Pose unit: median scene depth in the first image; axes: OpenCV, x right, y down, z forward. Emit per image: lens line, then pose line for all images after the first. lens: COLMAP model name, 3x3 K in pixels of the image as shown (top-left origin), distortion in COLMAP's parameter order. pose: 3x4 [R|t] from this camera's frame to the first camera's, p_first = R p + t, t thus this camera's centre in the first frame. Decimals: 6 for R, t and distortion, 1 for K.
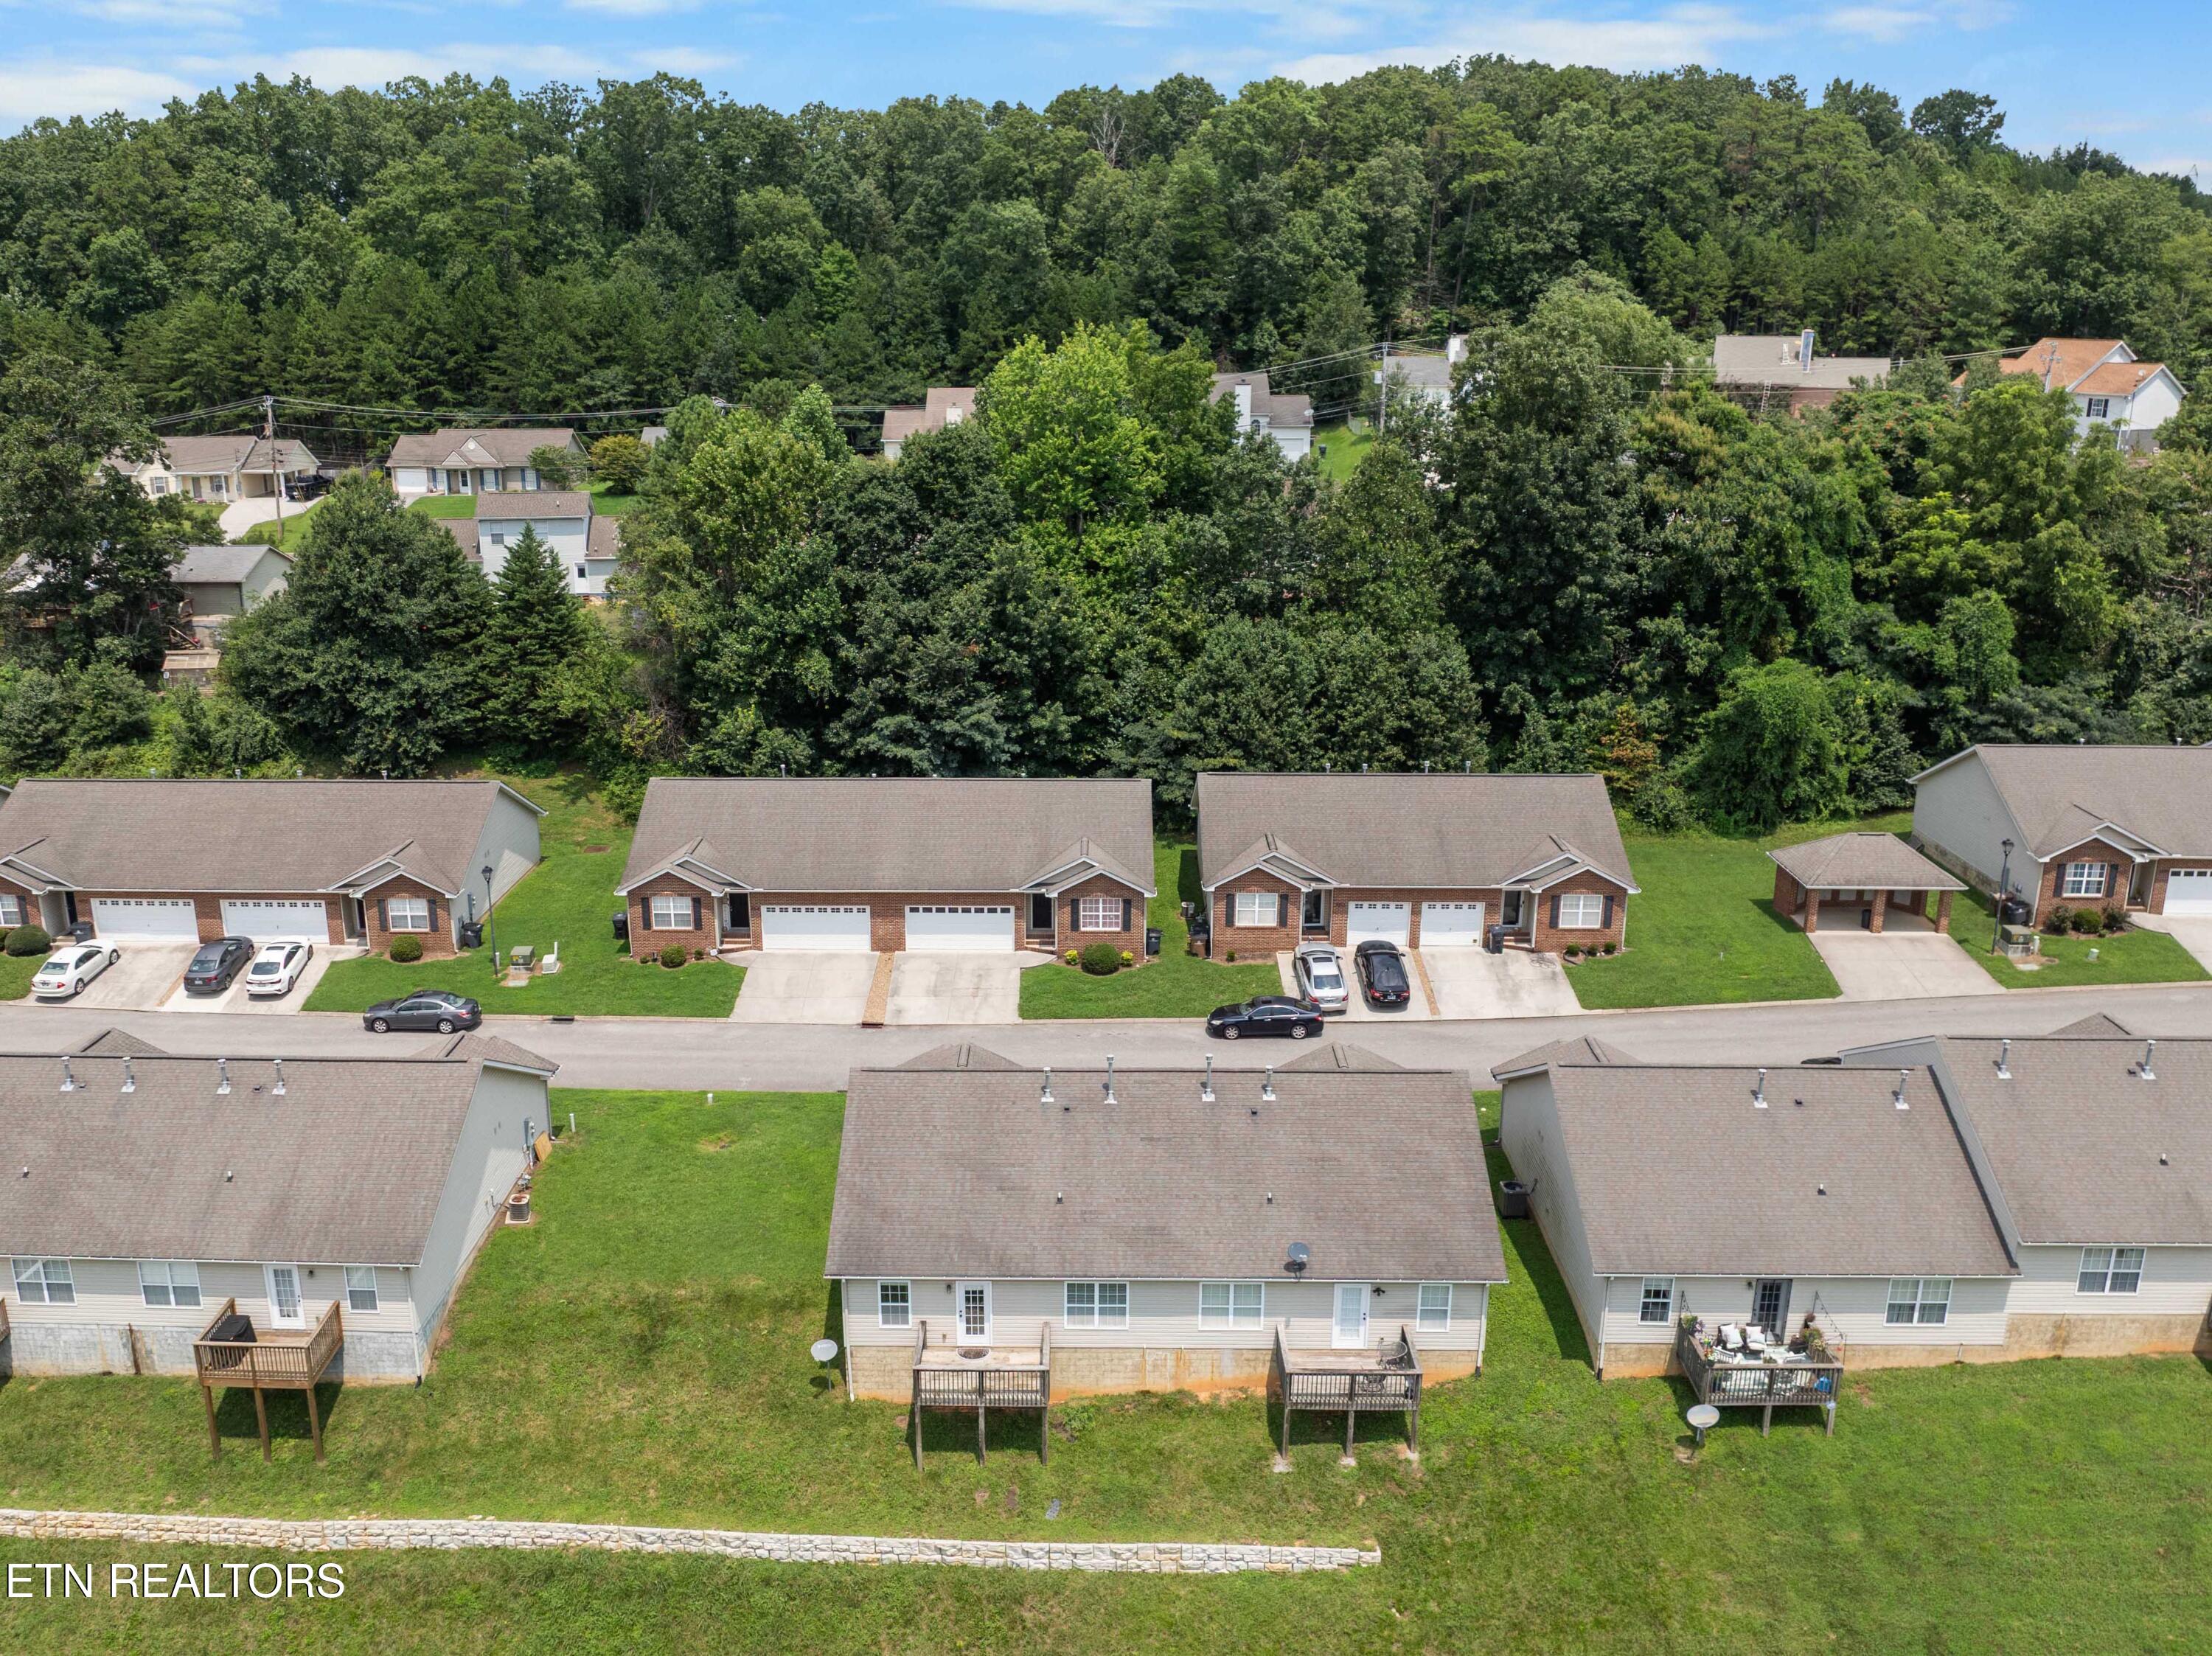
lens RADIAL K [[1859.1, 0, 1068.1], [0, 1859.1, 857.1], [0, 0, 1]] dist [-0.015471, -0.050485]
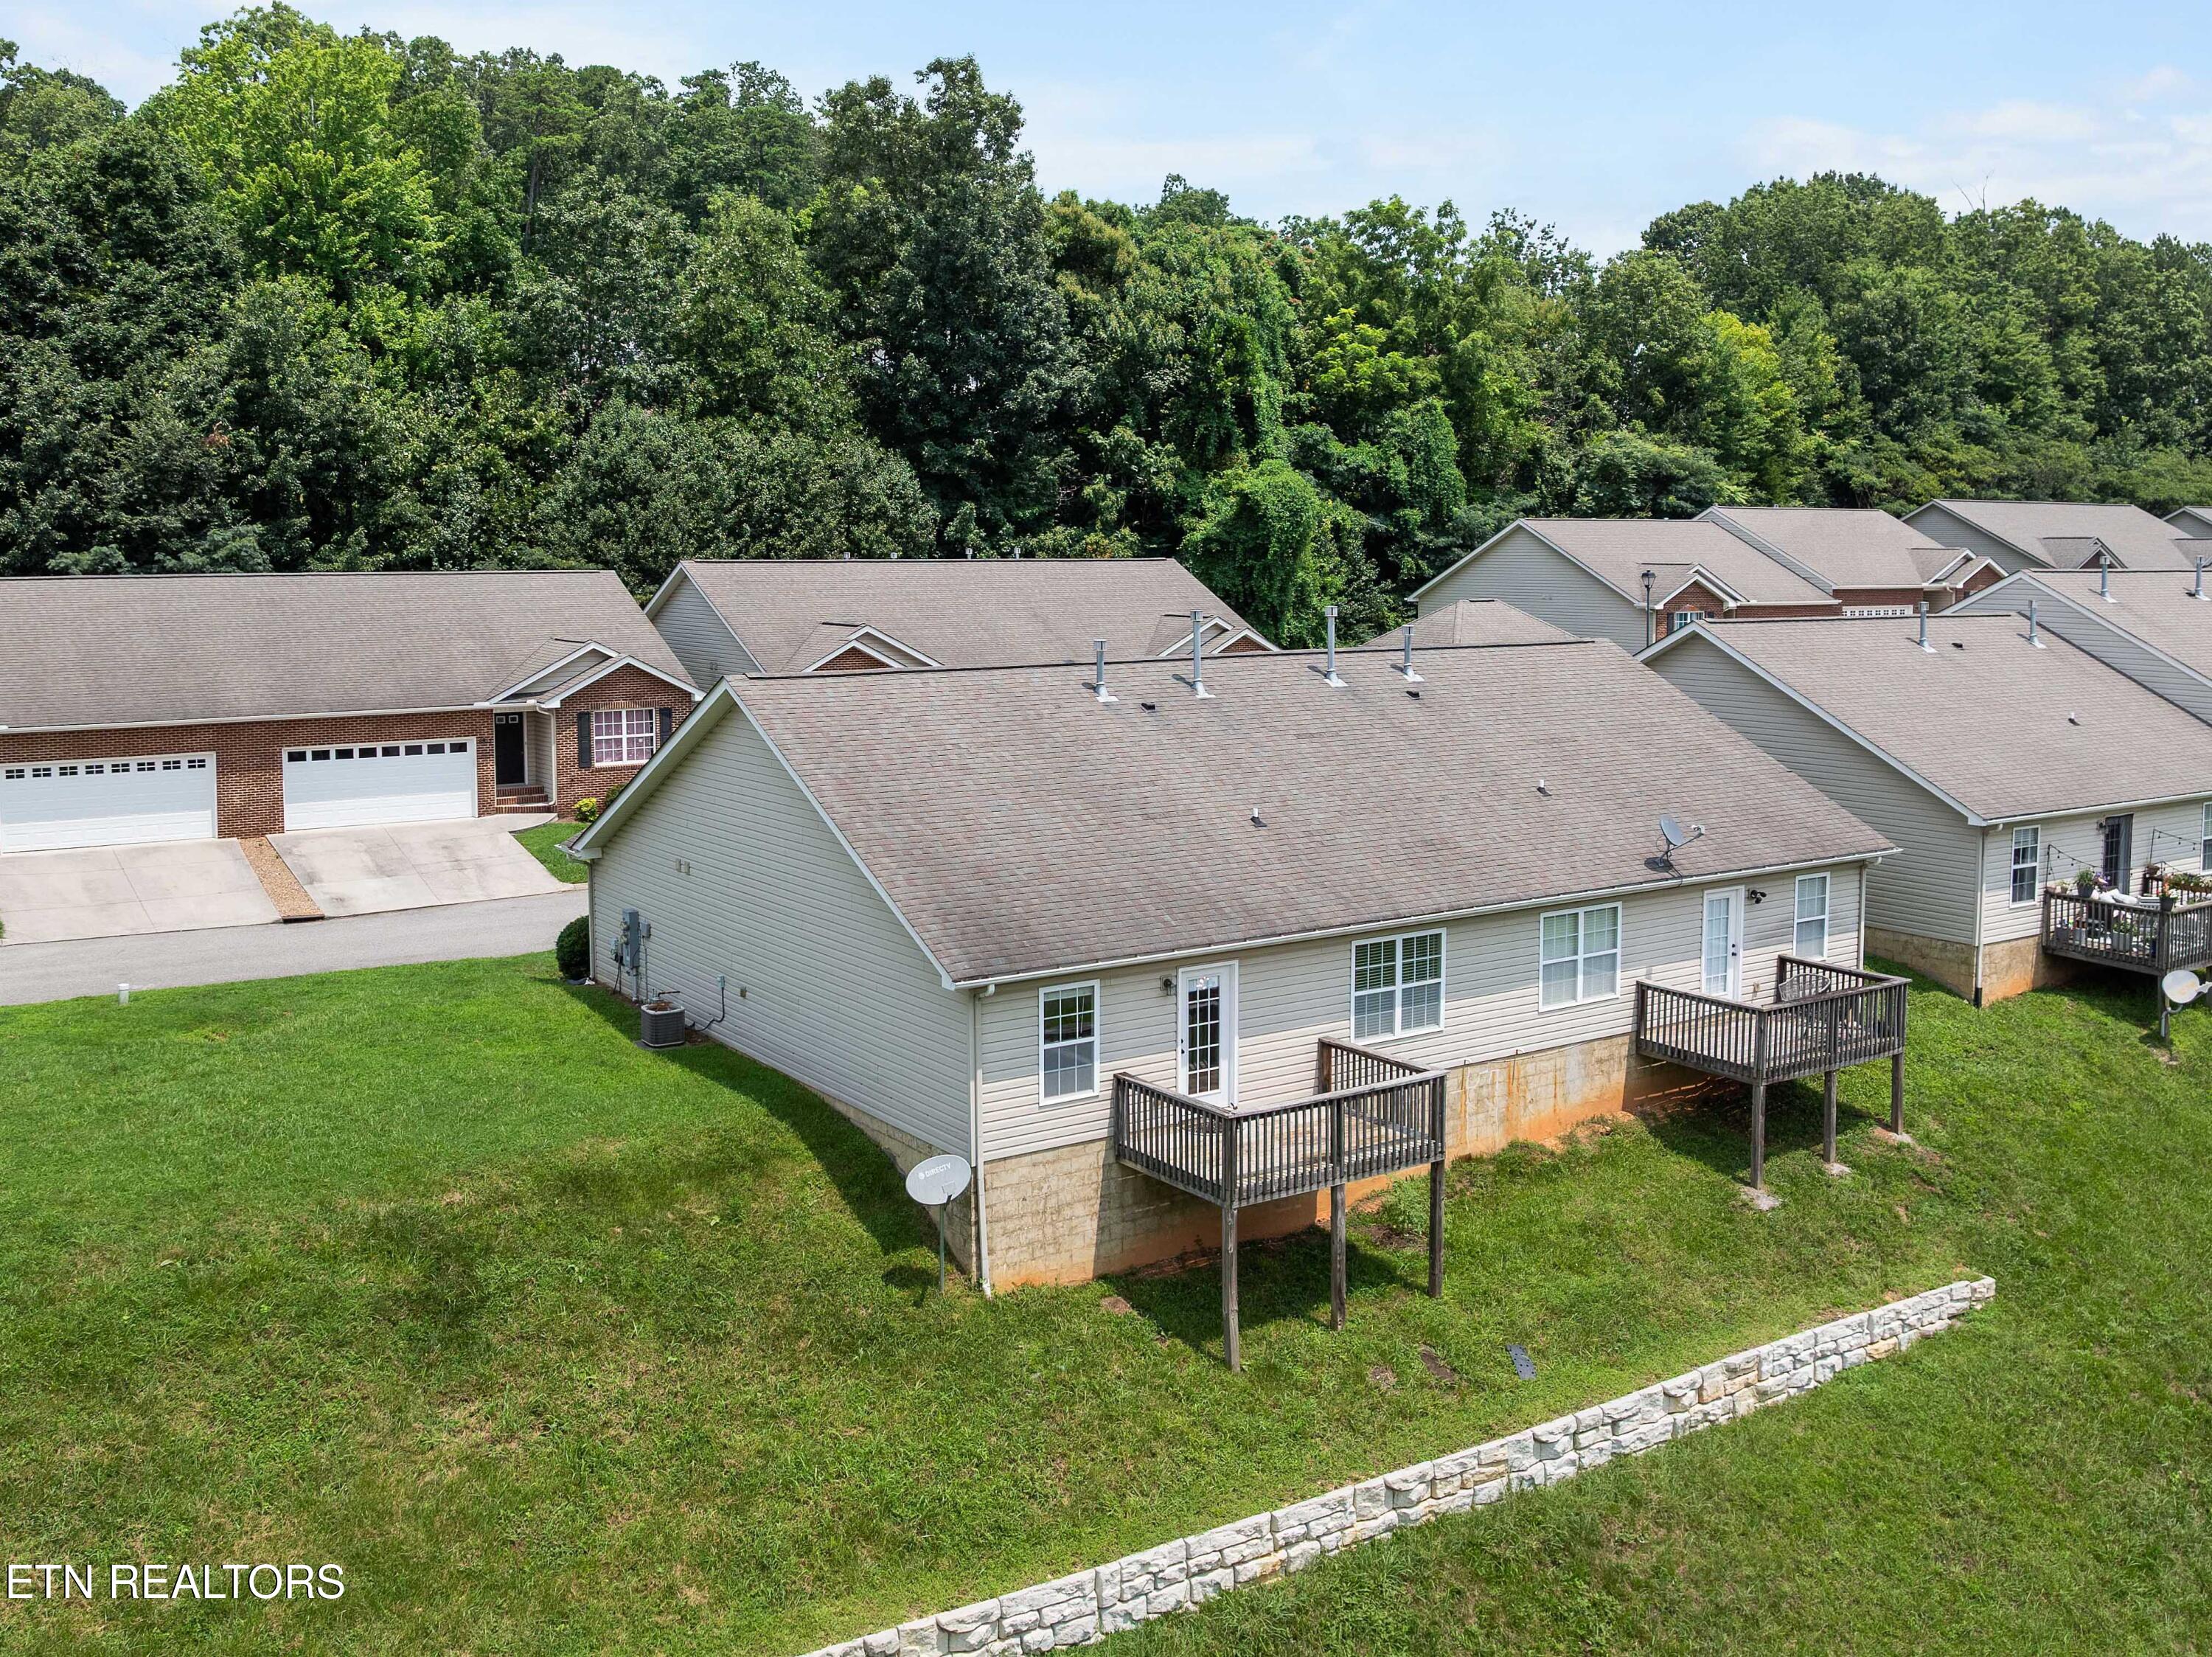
lens RADIAL K [[2044.0, 0, 1156.6], [0, 2044.0, 701.1], [0, 0, 1]] dist [-0.001791, -0.106021]
pose [[0.812666, -0.049744, 0.580602, -0.193451], [0.168526, 0.973837, -0.152451, 0.127180], [-0.557828, 0.221739, 0.799787, 0.301625]]
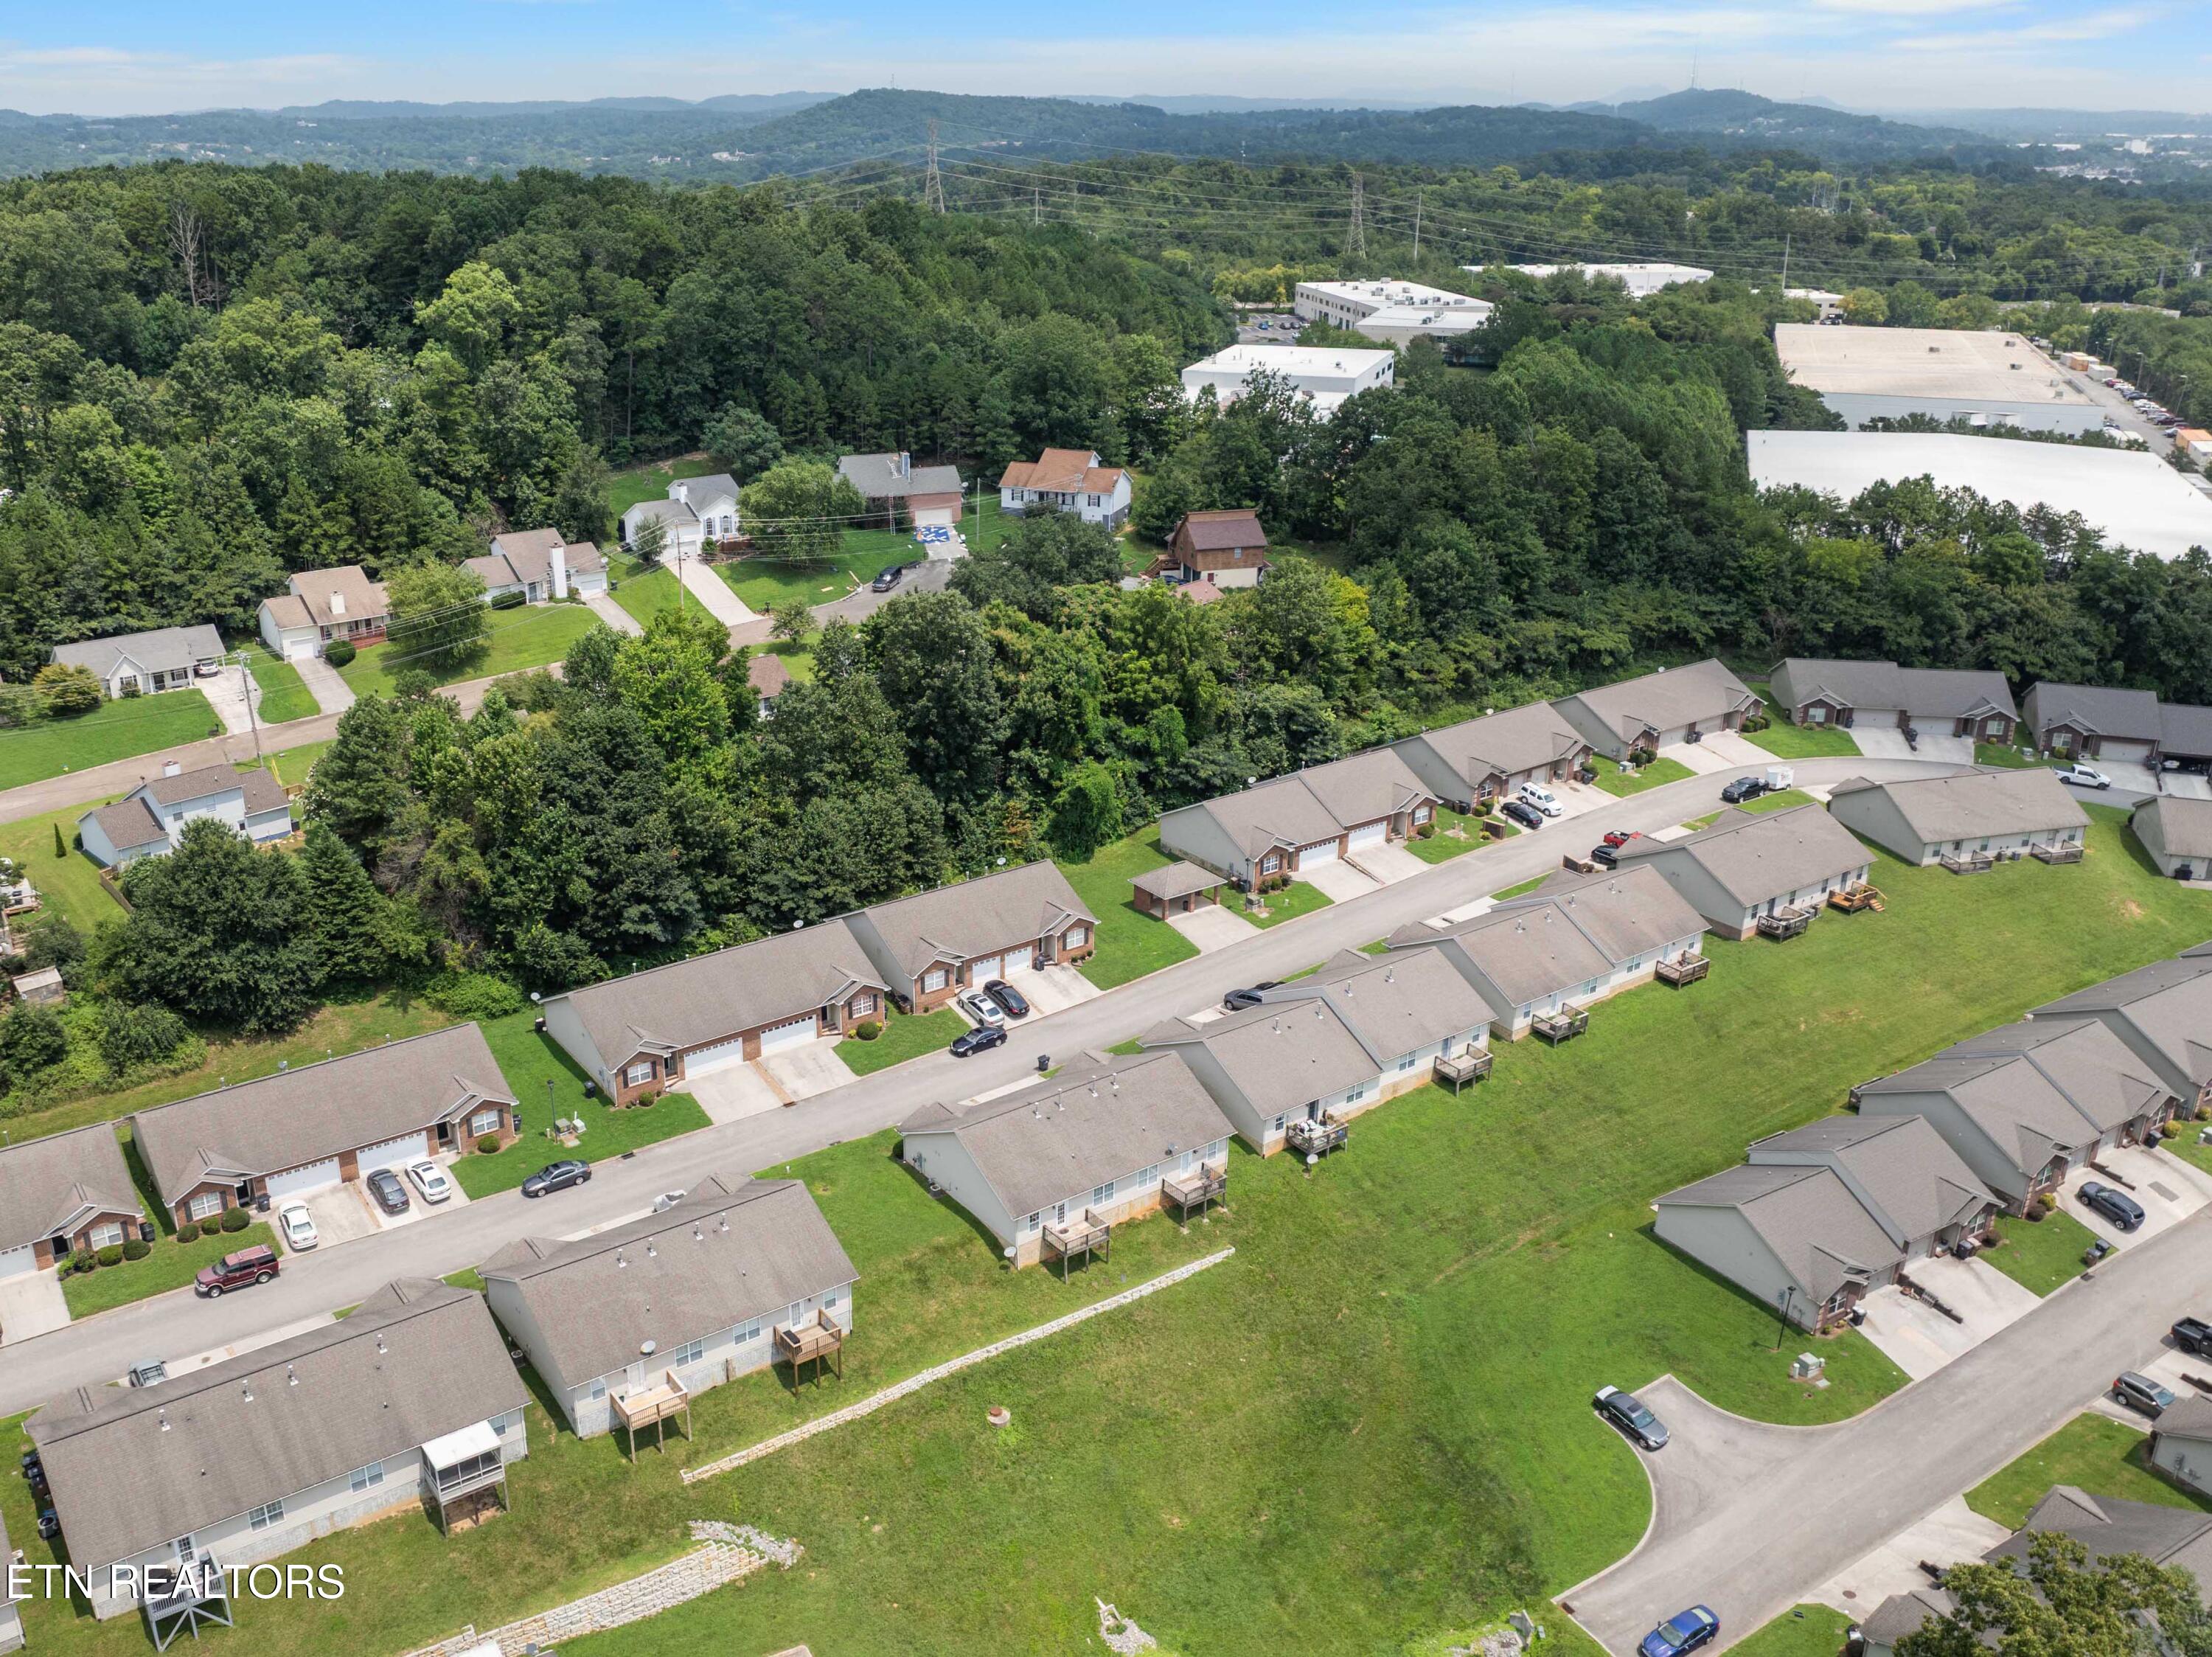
lens RADIAL K [[1859.3, 0, 1068.1], [0, 1859.3, 857.6], [0, 0, 1]] dist [-0.015471, -0.050485]
pose [[0.797529, -0.219501, 0.561931, -0.666106], [0.166952, 0.975385, 0.144056, -0.278299], [-0.579719, -0.021074, 0.814544, -0.471571]]
